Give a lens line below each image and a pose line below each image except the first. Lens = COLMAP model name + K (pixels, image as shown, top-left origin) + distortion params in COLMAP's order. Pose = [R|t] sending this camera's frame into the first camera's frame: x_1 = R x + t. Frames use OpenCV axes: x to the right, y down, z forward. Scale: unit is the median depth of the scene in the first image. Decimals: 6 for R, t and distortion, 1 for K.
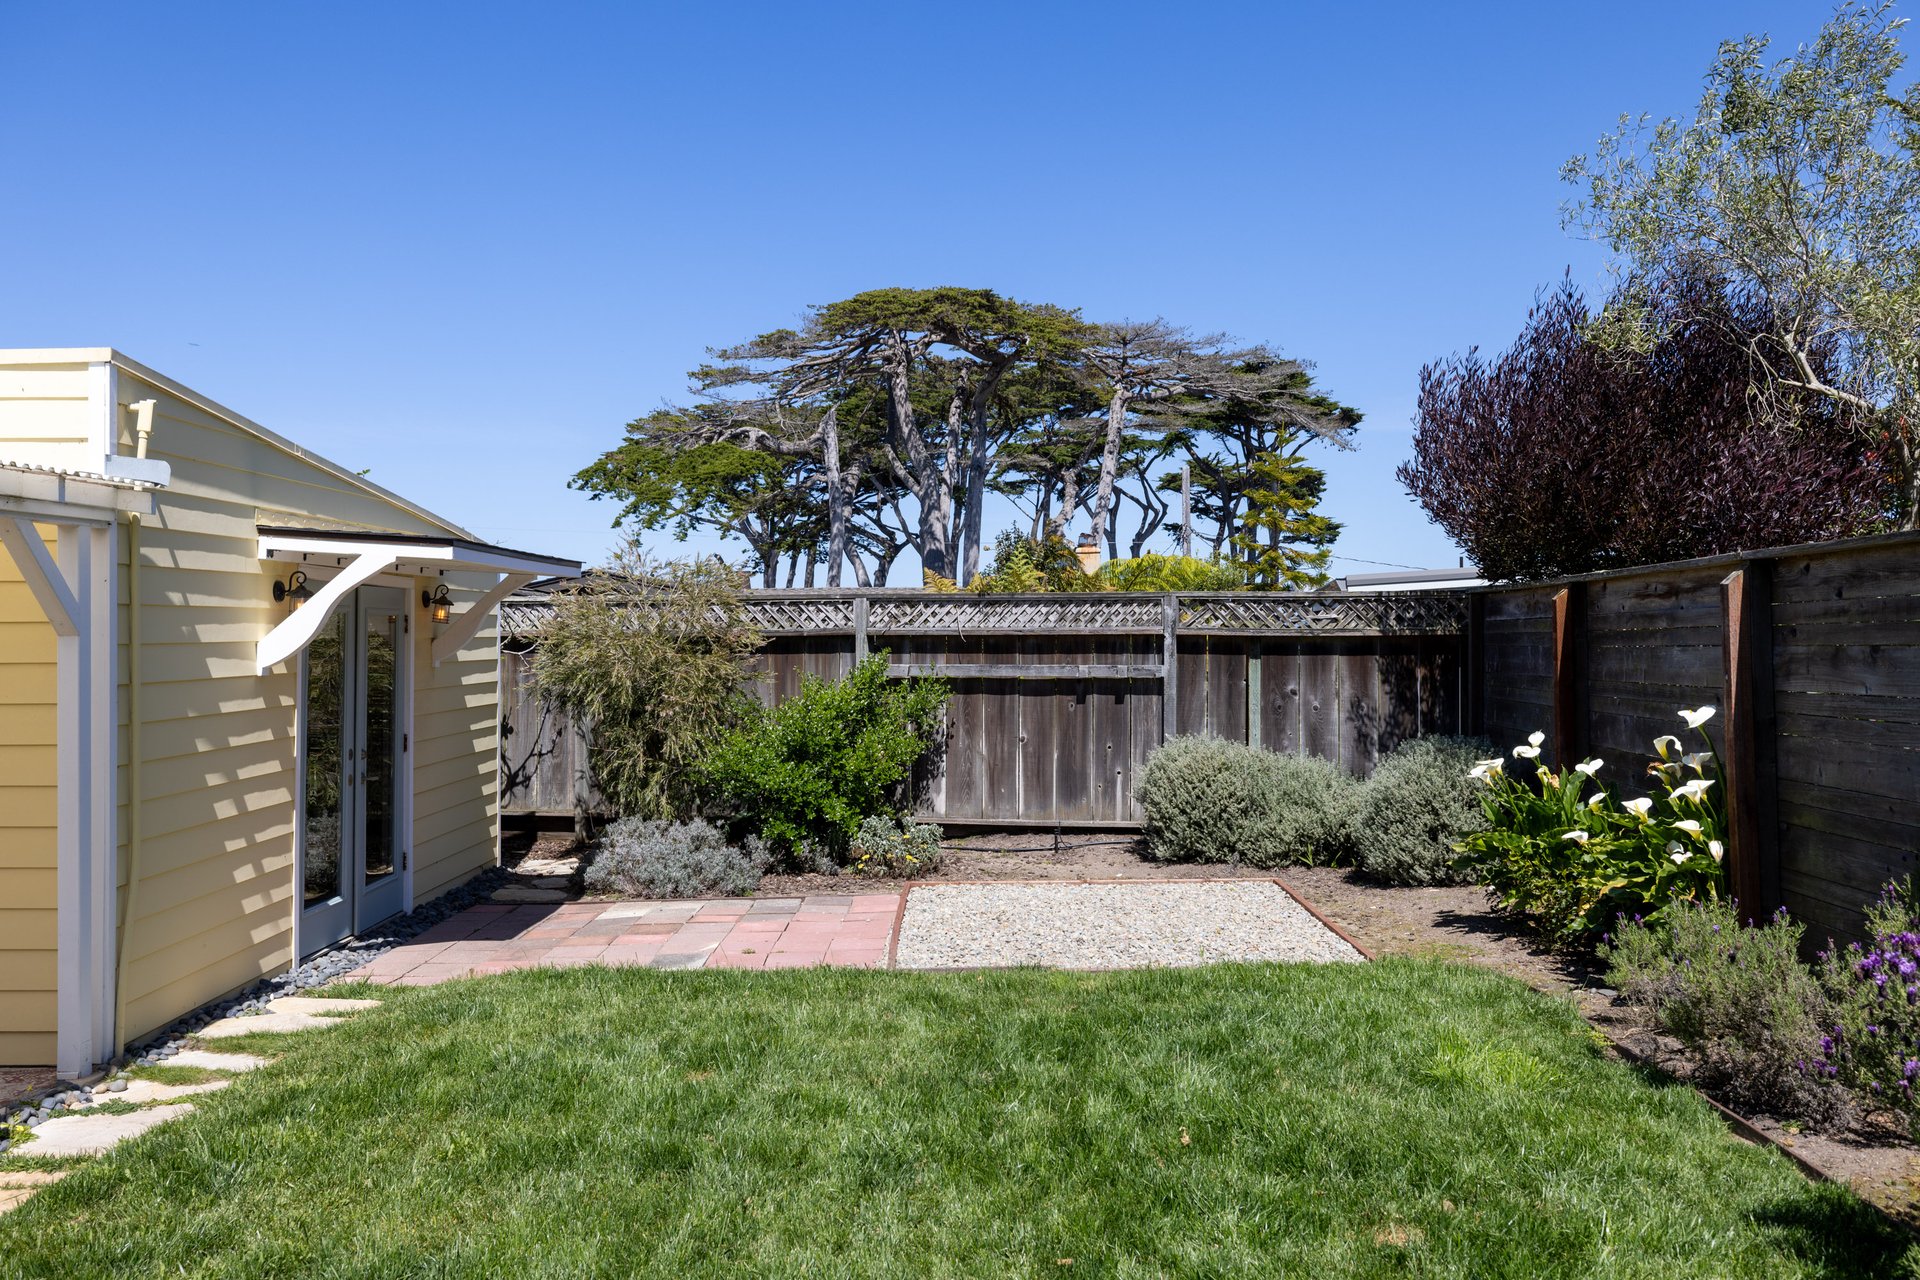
lens RADIAL K [[1617.1, 0, 961.7], [0, 1617.1, 628.6], [0, 0, 1]] dist [-0.000448, 0.001928]
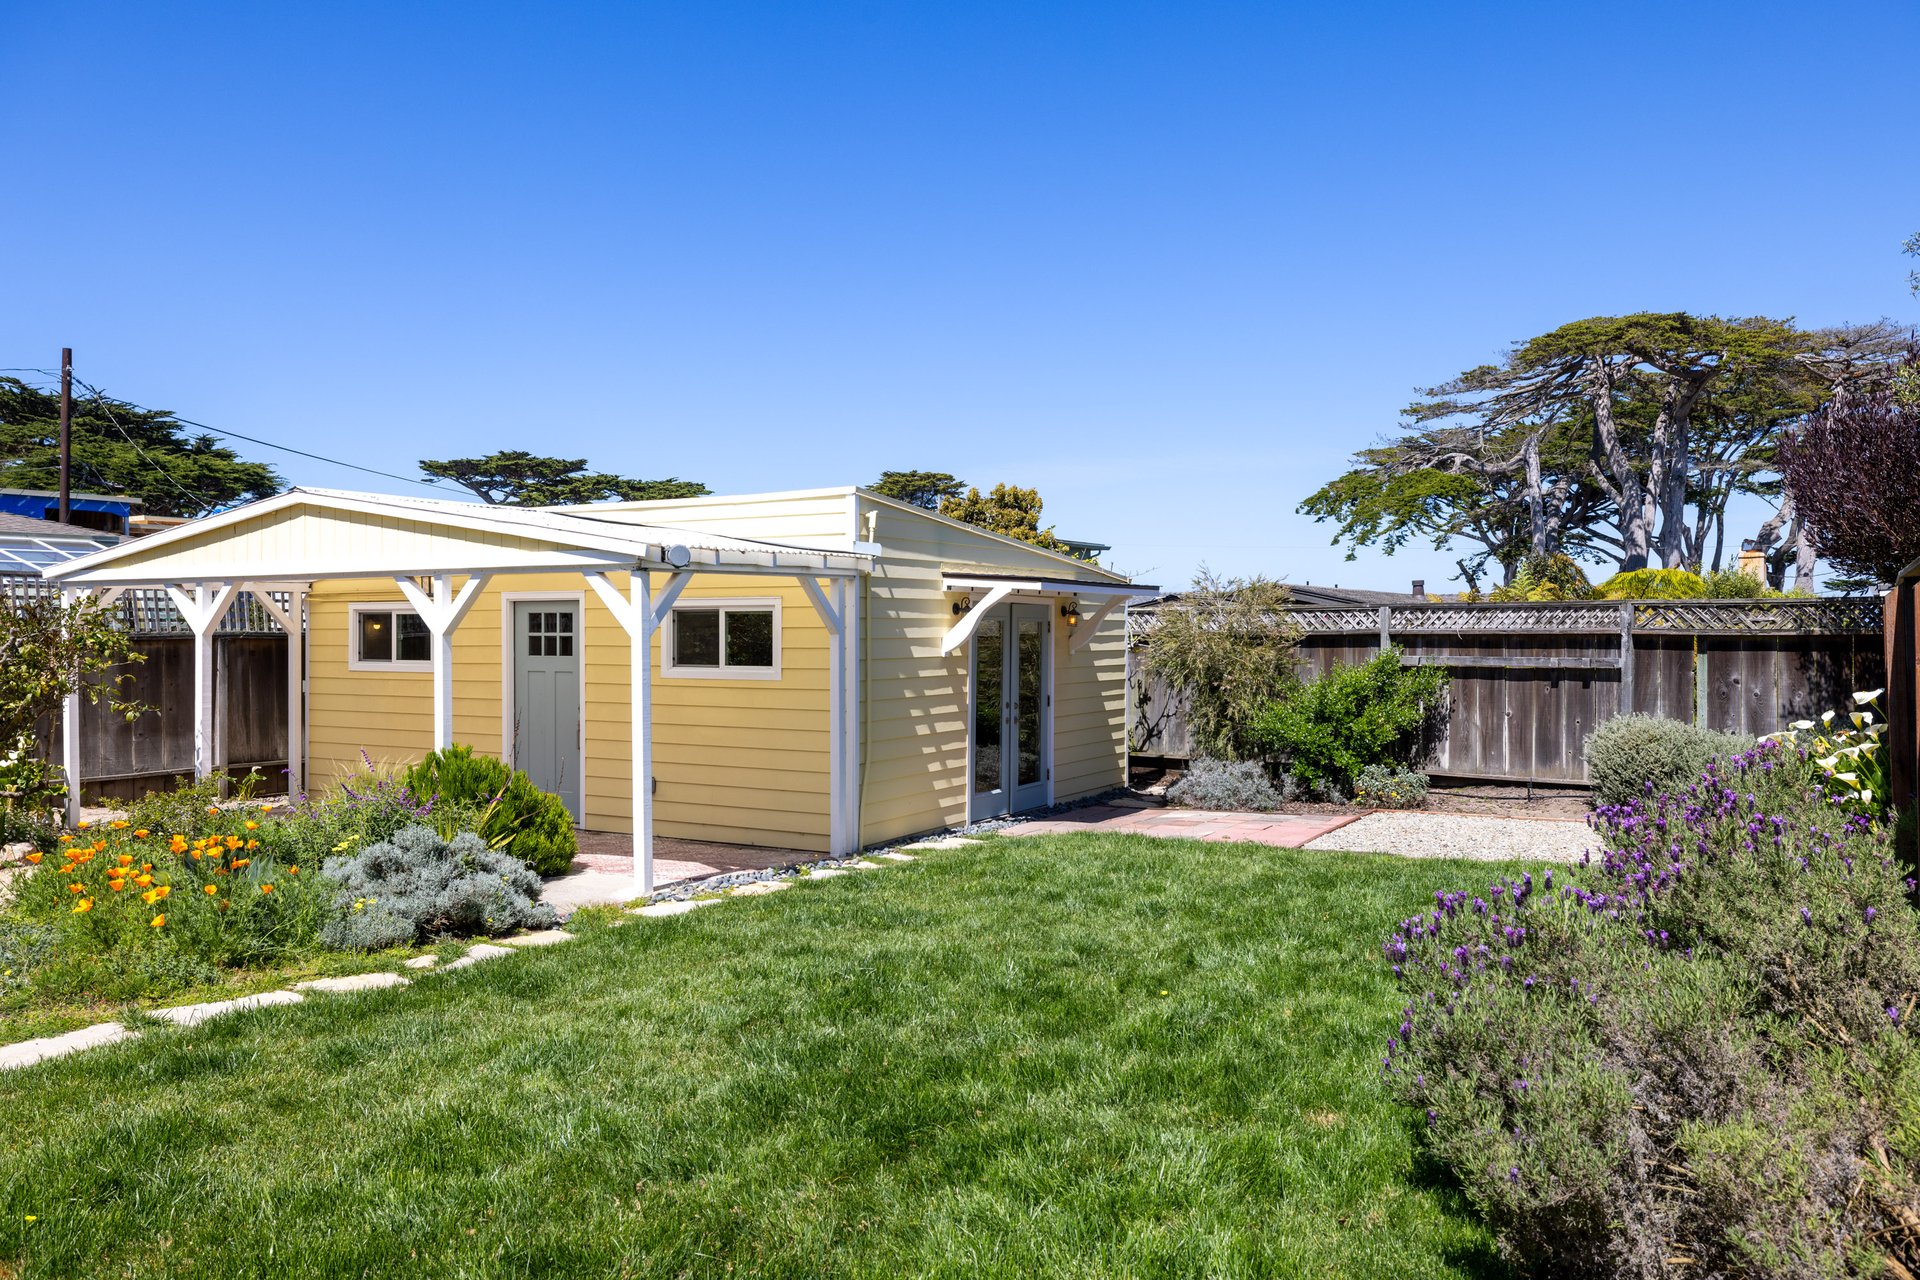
lens RADIAL K [[1438.7, 0, 928.7], [0, 1438.7, 635.0], [0, 0, 1]] dist [-0.004840, -0.001164]
pose [[0.858742, 0.001236, -0.512406, 0.233874], [0.001366, 0.999988, 0.004702, -0.001357], [0.512406, -0.004738, 0.858730, -0.236372]]
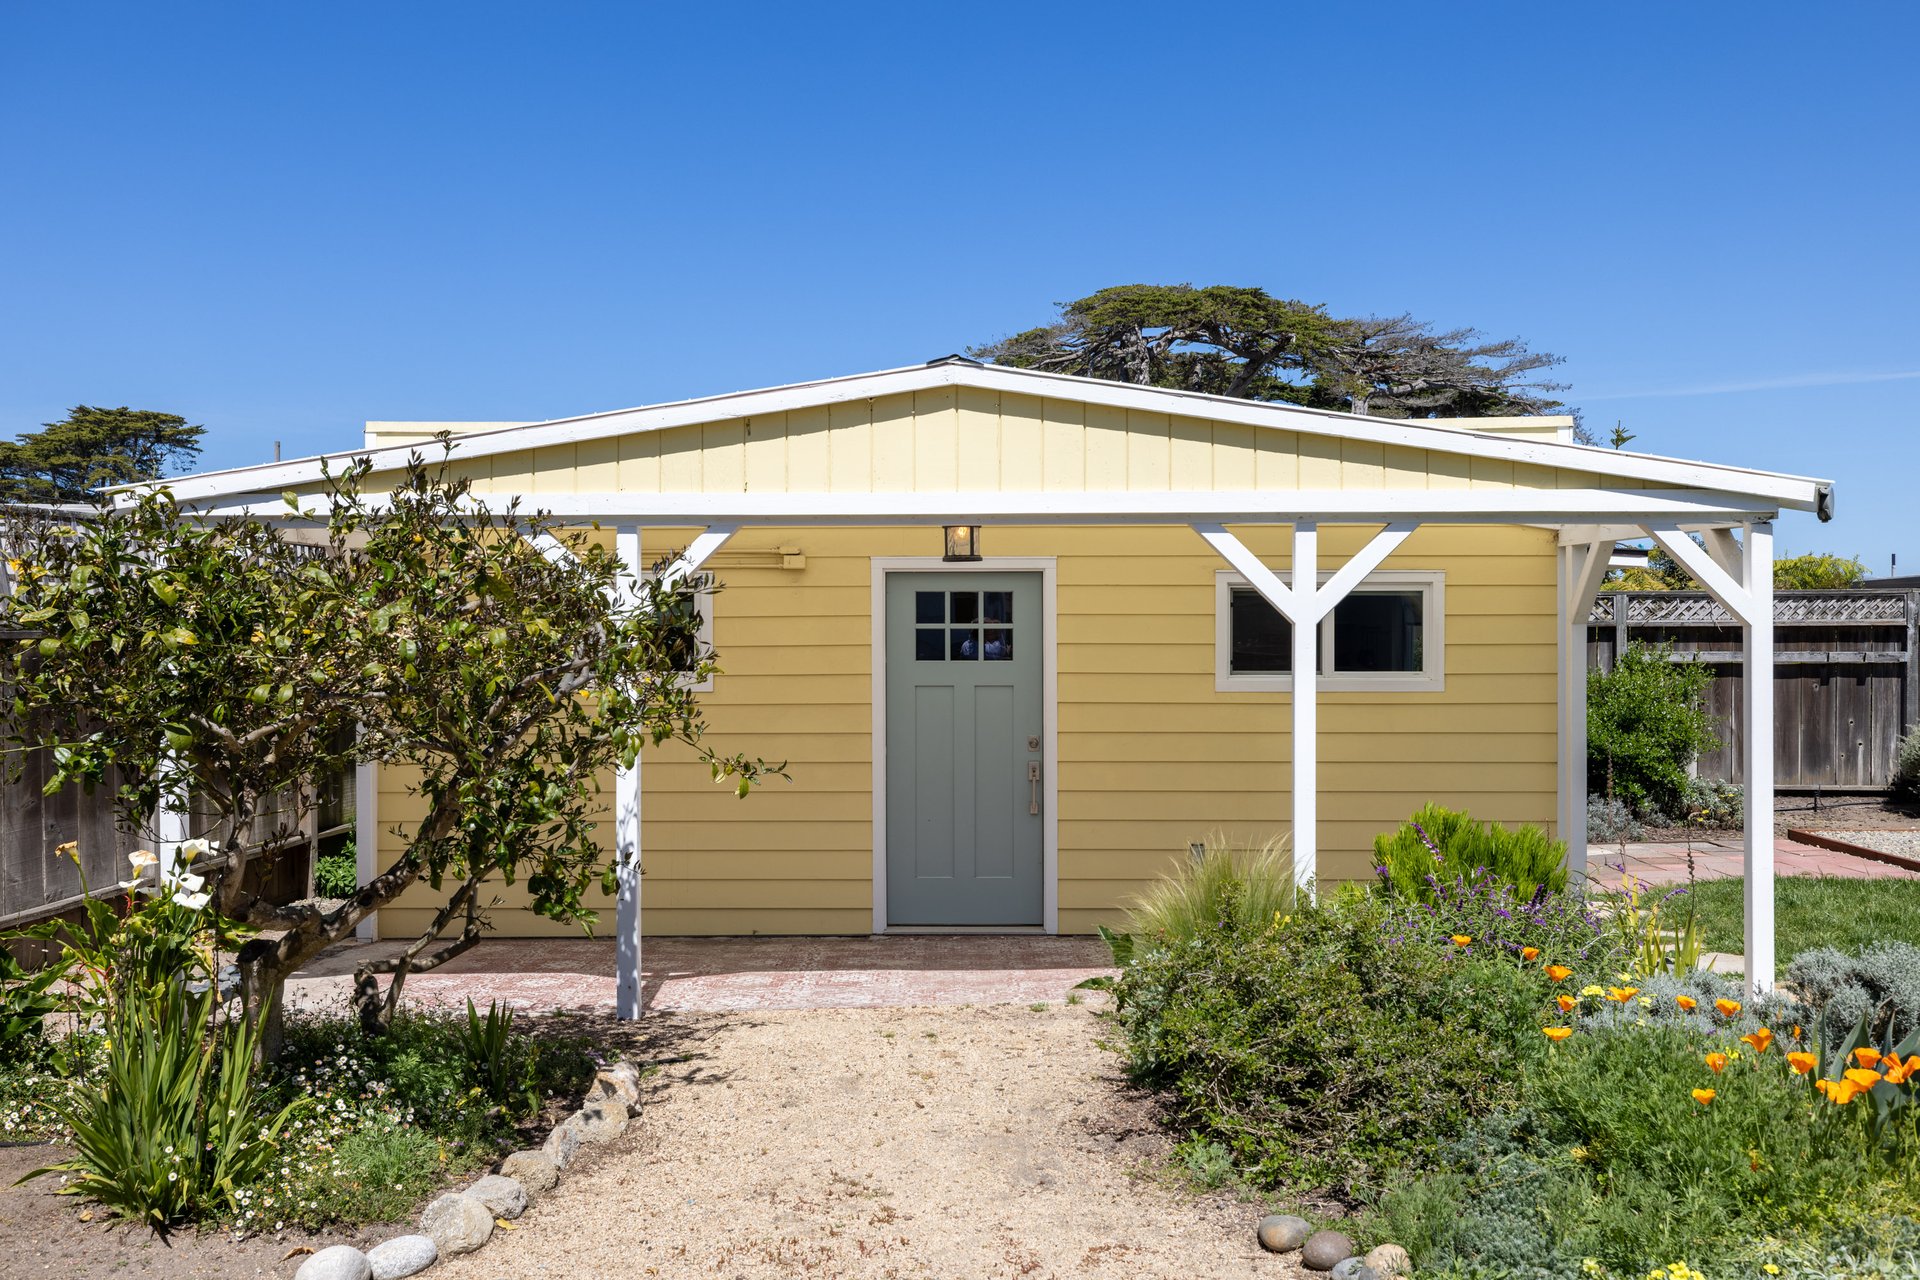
lens RADIAL K [[1729.1, 0, 891.8], [0, 1729.1, 639.3], [0, 0, 1]] dist [-0.003609, -0.001279]
pose [[0.999737, -0.001463, -0.022872, -0.576798], [0.001642, 0.999968, 0.007811, 0.002551], [0.022860, -0.007846, 0.999708, -0.263956]]
